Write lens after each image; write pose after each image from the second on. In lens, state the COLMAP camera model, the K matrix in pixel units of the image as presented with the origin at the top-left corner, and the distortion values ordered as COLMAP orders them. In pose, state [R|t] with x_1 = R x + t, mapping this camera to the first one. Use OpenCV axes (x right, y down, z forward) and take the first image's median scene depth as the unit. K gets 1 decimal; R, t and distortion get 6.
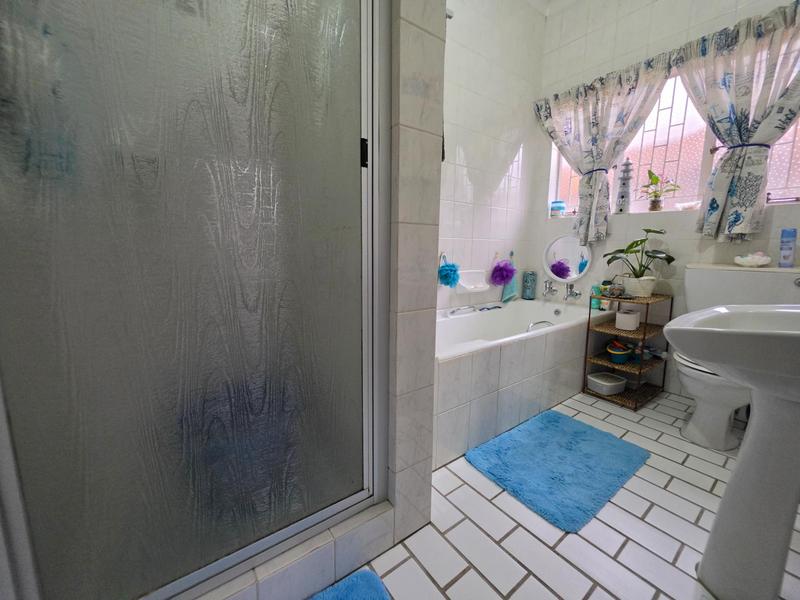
lens RADIAL K [[320.7, 0, 399.9], [0, 320.7, 299.3], [0, 0, 1]] dist [-0.006777, 0.000217]
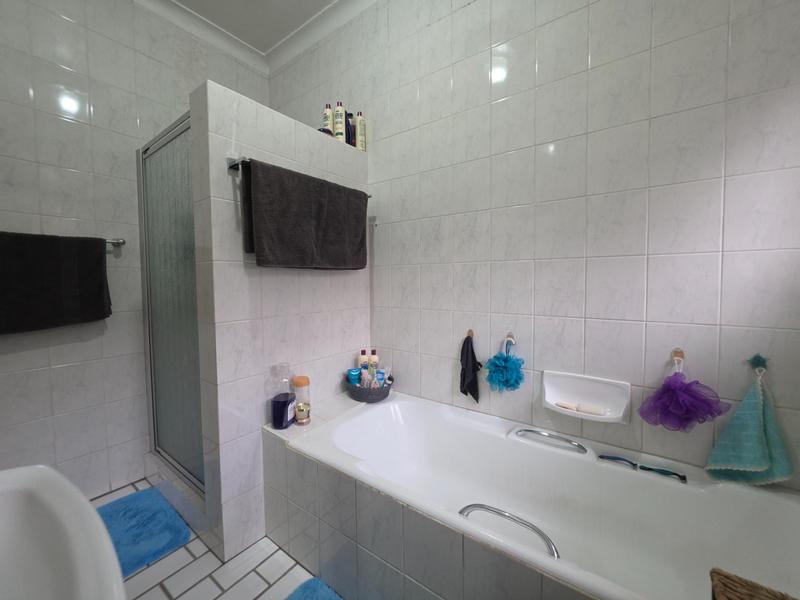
lens RADIAL K [[320.7, 0, 400.0], [0, 320.7, 297.0], [0, 0, 1]] dist [-0.006777, 0.000217]
pose [[0.303027, 0.035939, -0.952304, 0.634977], [-0.133209, 0.991075, -0.004985, -0.175429], [0.943626, 0.128366, 0.305110, 0.508605]]
